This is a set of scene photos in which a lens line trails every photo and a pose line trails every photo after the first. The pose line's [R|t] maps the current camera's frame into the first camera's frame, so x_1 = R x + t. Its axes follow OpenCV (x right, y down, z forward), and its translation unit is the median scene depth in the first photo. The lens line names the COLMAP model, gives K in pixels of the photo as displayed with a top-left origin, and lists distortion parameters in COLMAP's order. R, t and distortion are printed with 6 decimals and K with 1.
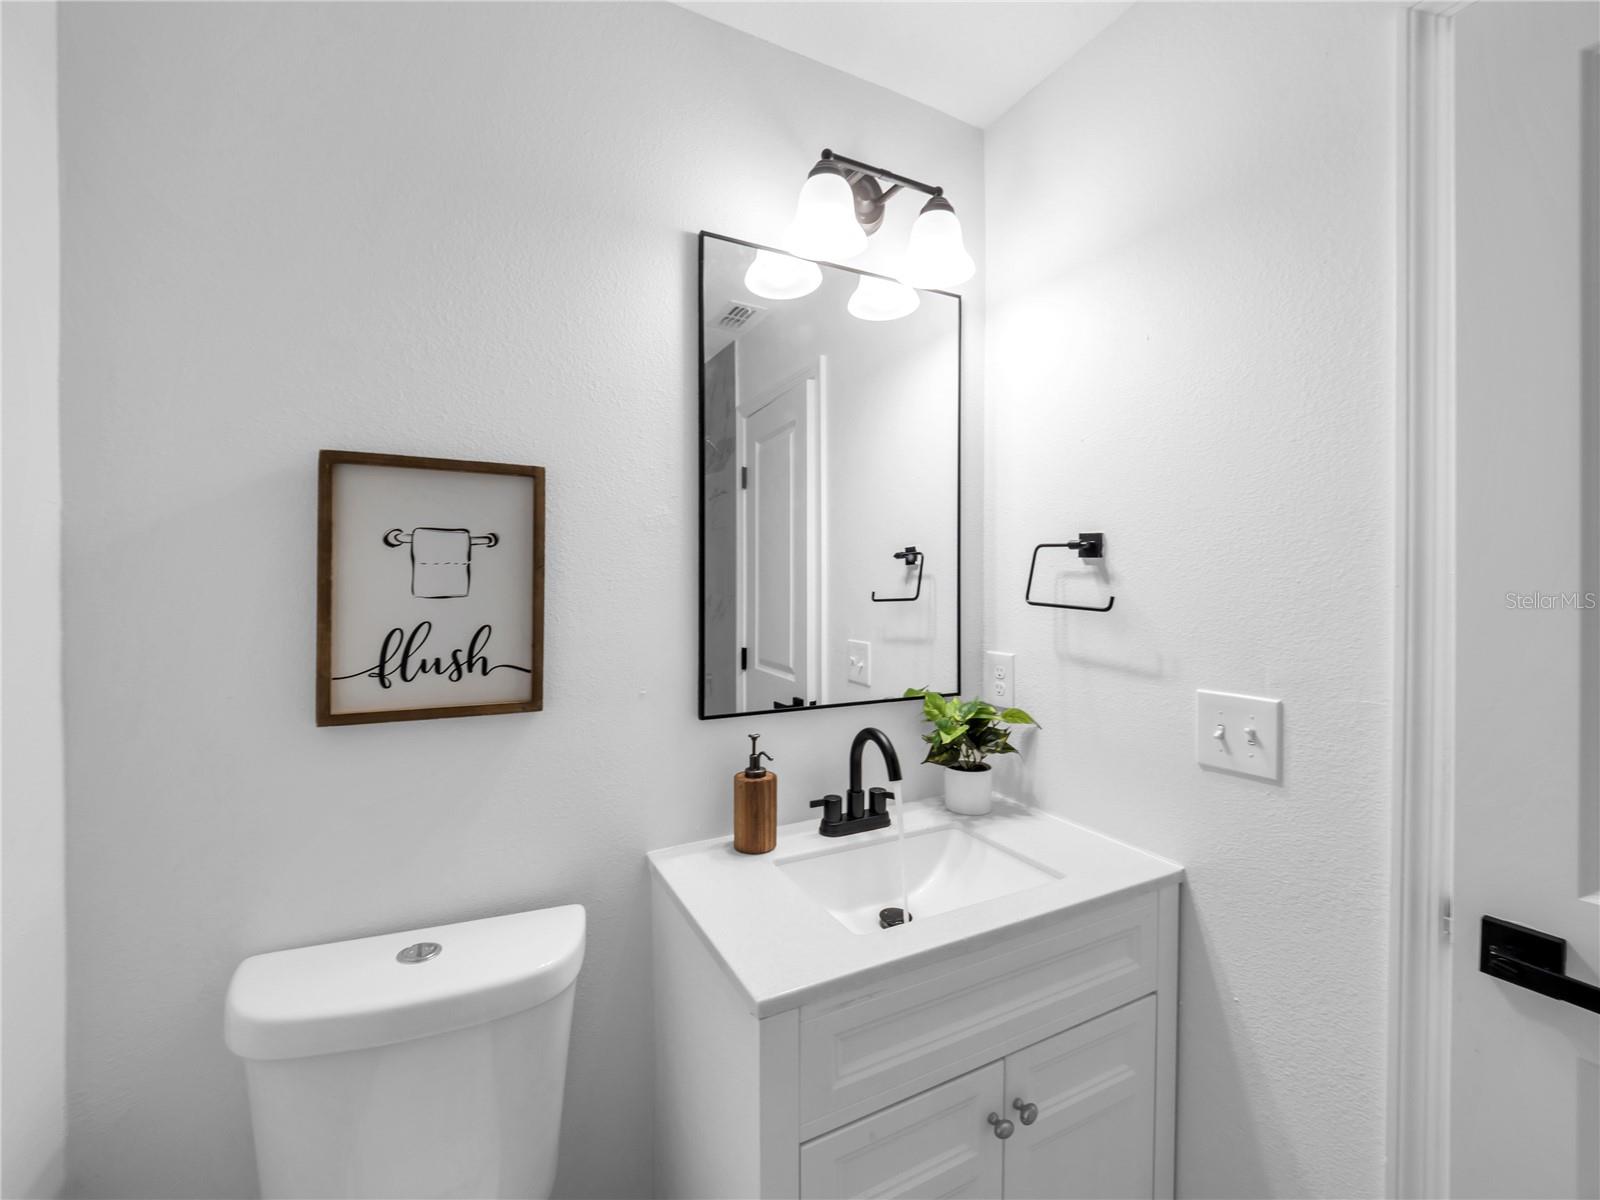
lens RADIAL K [[686.5, 0, 798.8], [0, 686.5, 577.7], [0, 0, 1]] dist [-0.006779, 0.005136]
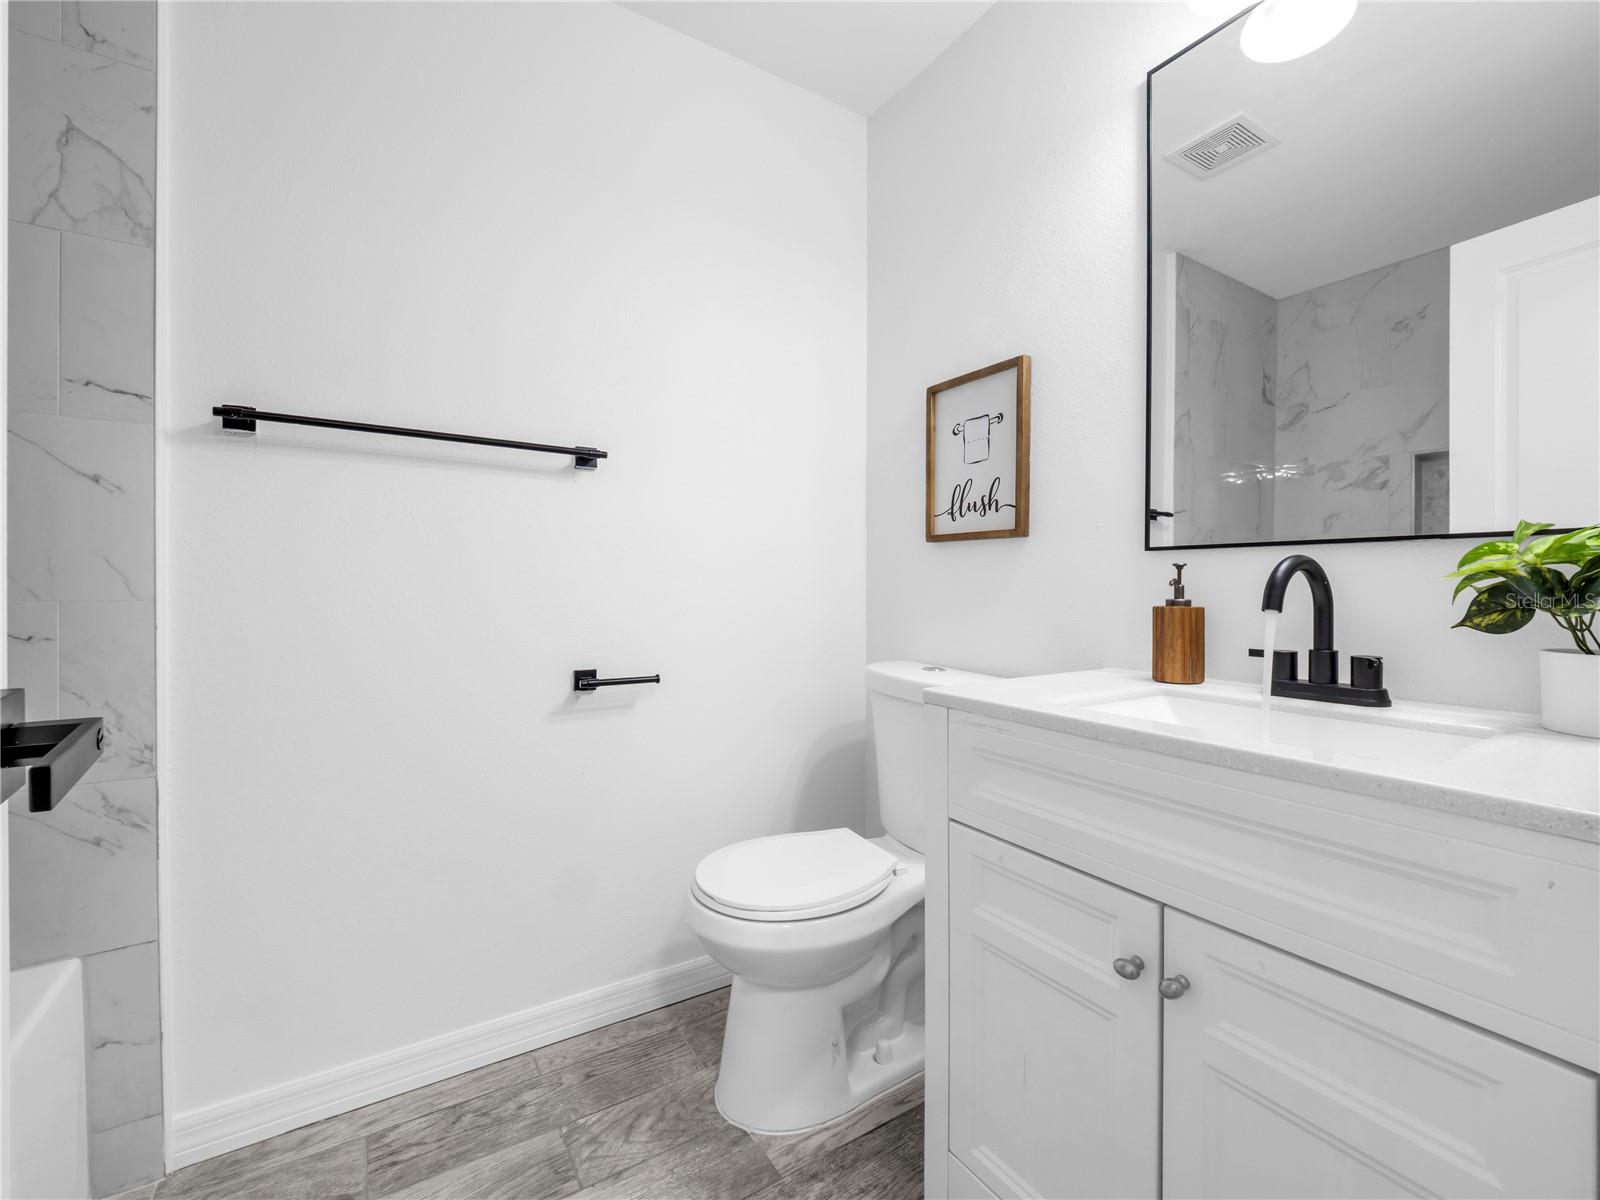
lens RADIAL K [[686.5, 0, 798.8], [0, 686.5, 577.7], [0, 0, 1]] dist [-0.006779, 0.005136]
pose [[0.082417, -0.013680, -0.996504, 0.963857], [-0.005764, 0.999883, -0.014203, 0.308341], [0.996581, 0.006915, 0.082329, 0.471916]]
